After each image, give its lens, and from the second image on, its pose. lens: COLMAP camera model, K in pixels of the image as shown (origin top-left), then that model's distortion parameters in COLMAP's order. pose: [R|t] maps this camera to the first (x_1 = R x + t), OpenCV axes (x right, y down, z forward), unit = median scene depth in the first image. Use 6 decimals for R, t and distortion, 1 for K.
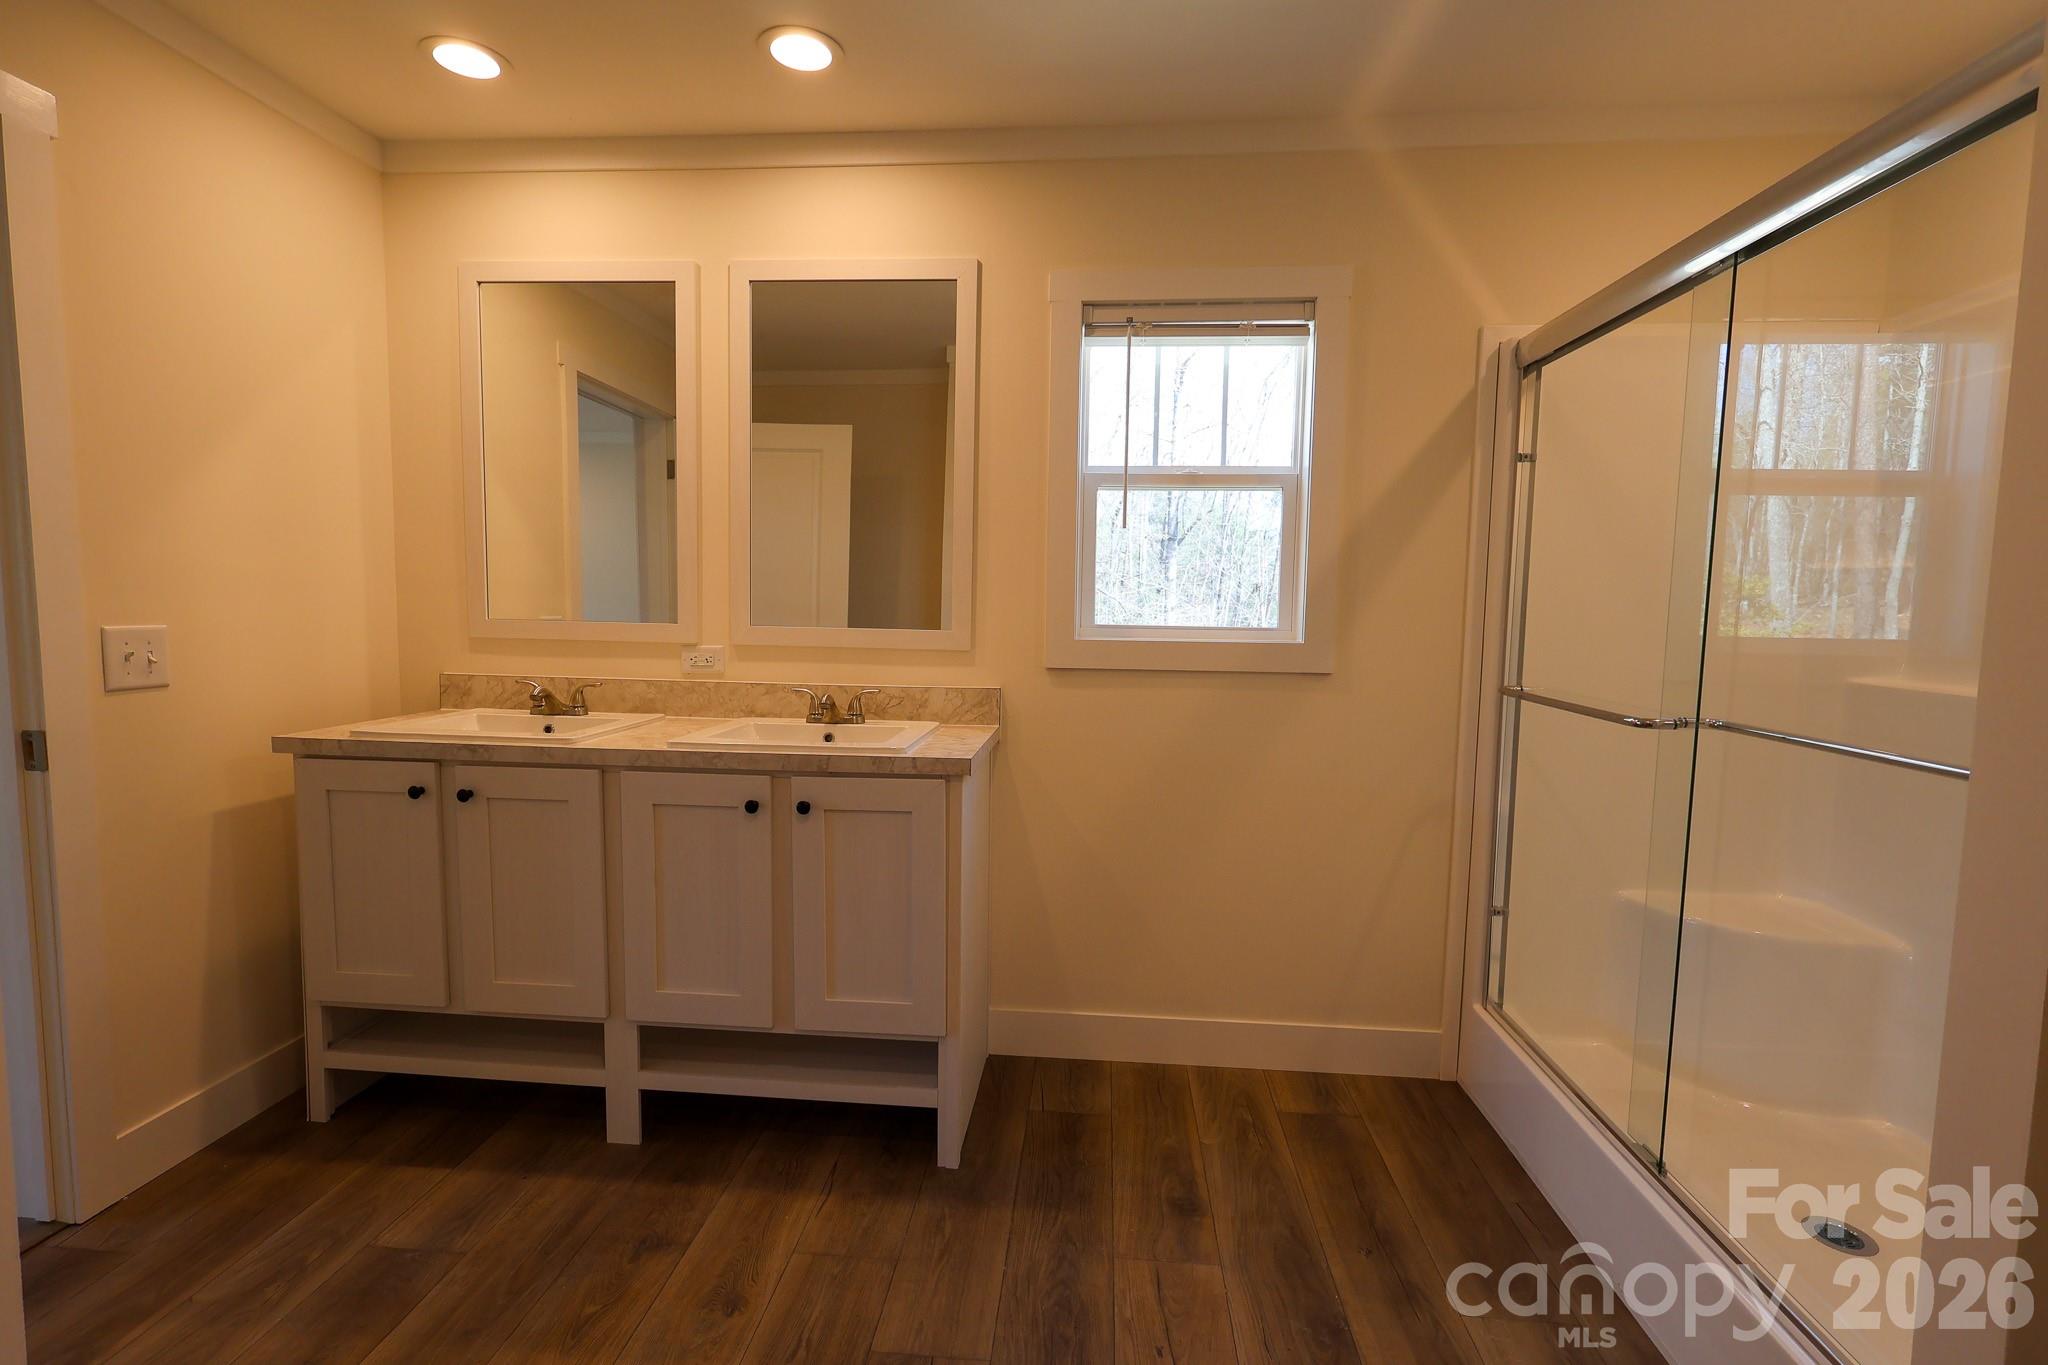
lens RADIAL K [[949.5, 0, 1024.8], [0, 949.5, 688.2], [0, 0, 1]] dist [0.000986, 0.000815]
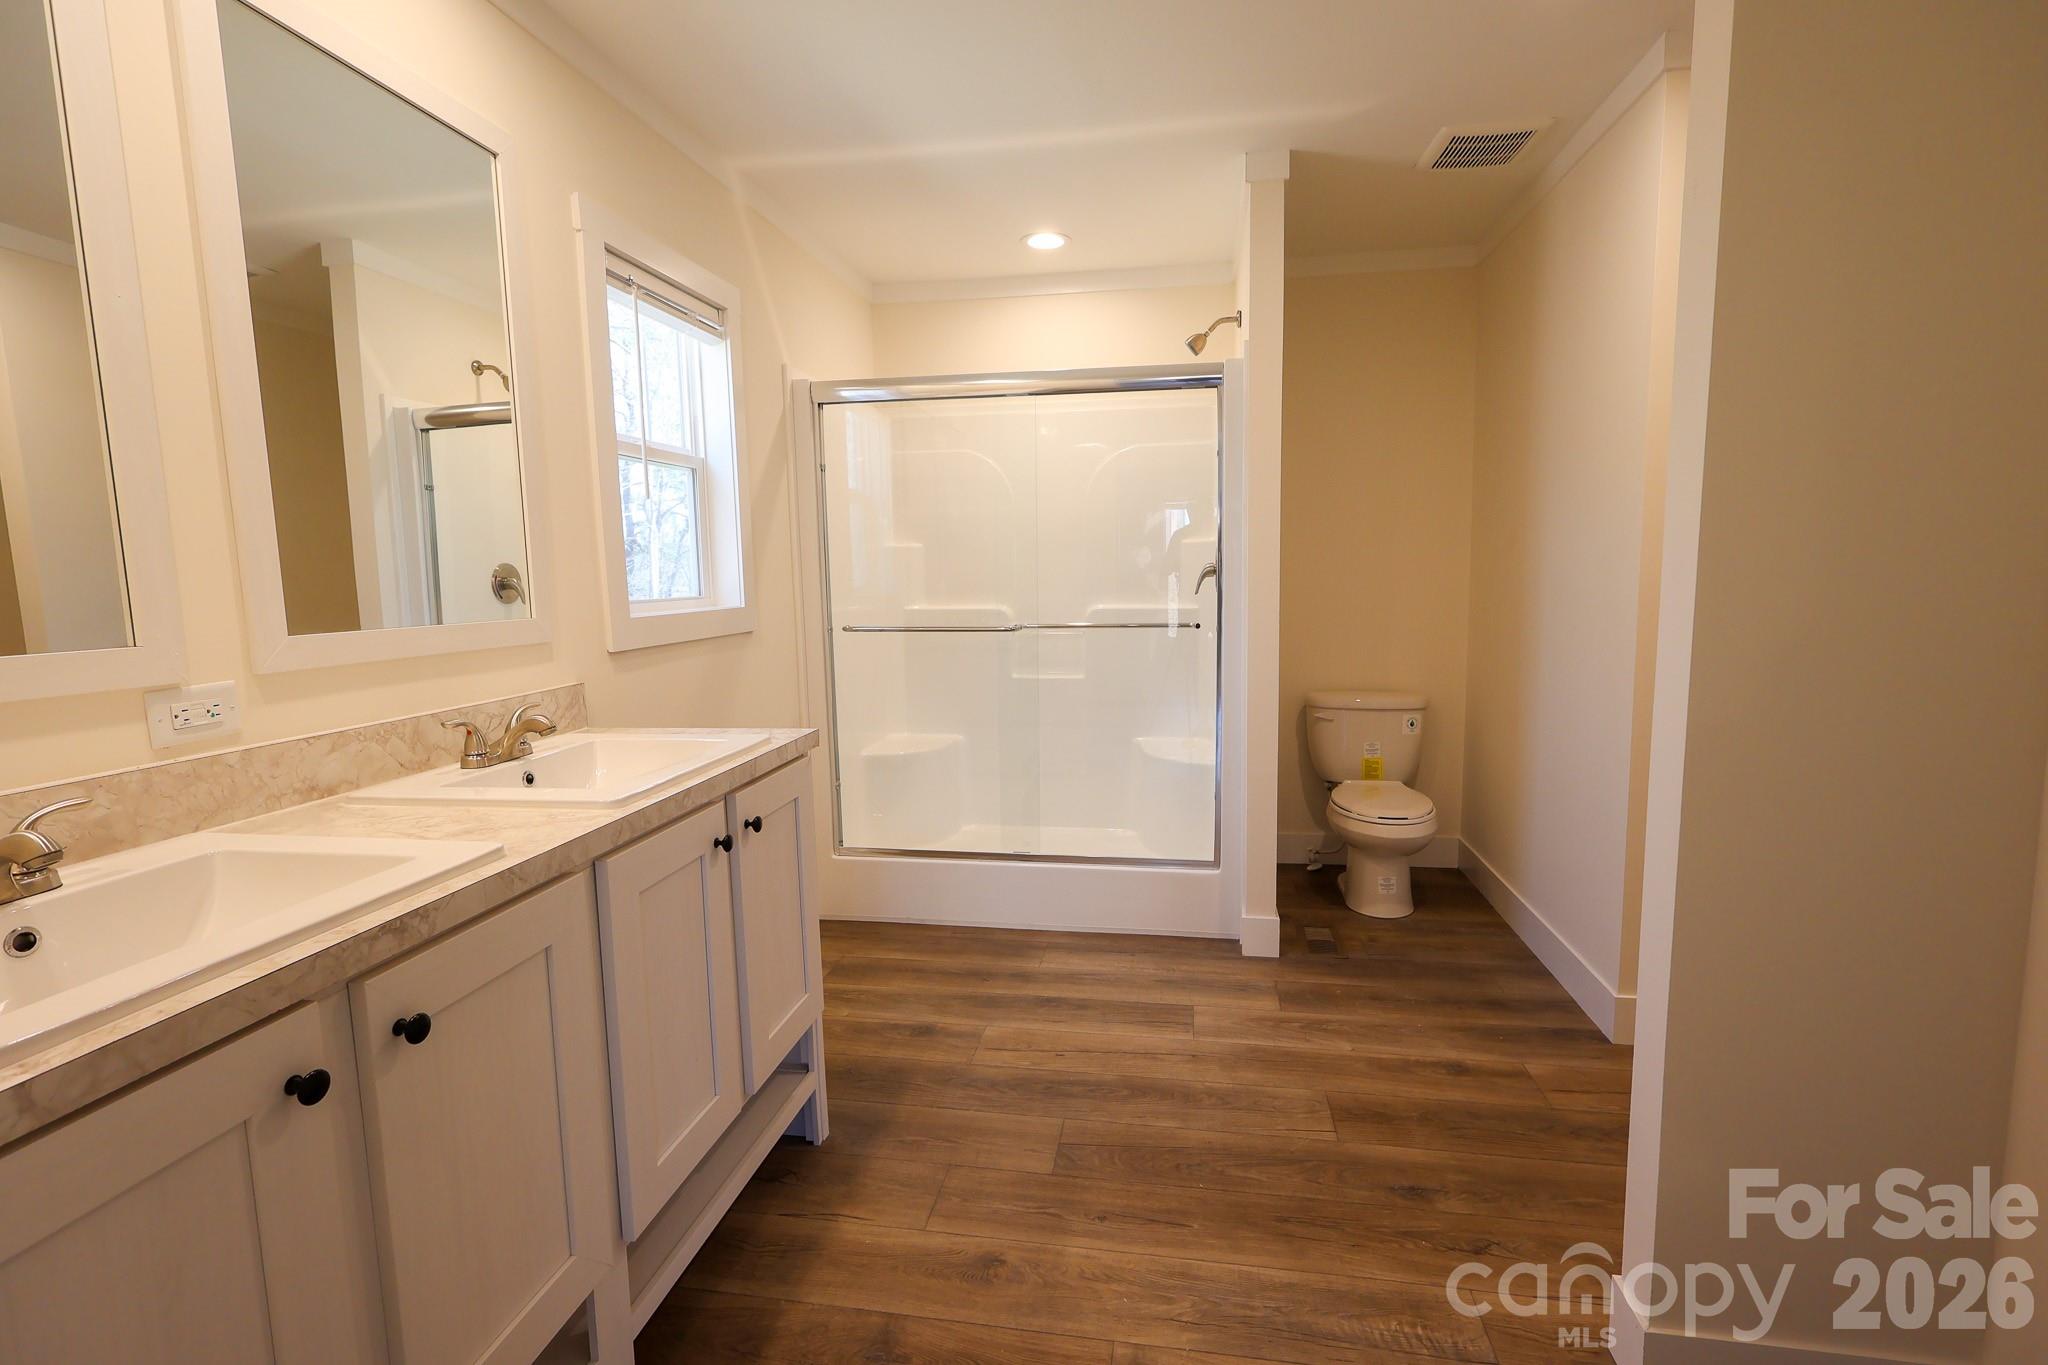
lens RADIAL K [[949.5, 0, 1024.8], [0, 949.5, 688.2], [0, 0, 1]] dist [0.000986, 0.000815]
pose [[0.080708, -0.141023, 0.986711, -1.001169], [0.110855, 0.985069, 0.131721, -0.076210], [-0.990554, 0.098751, 0.095136, 0.654181]]
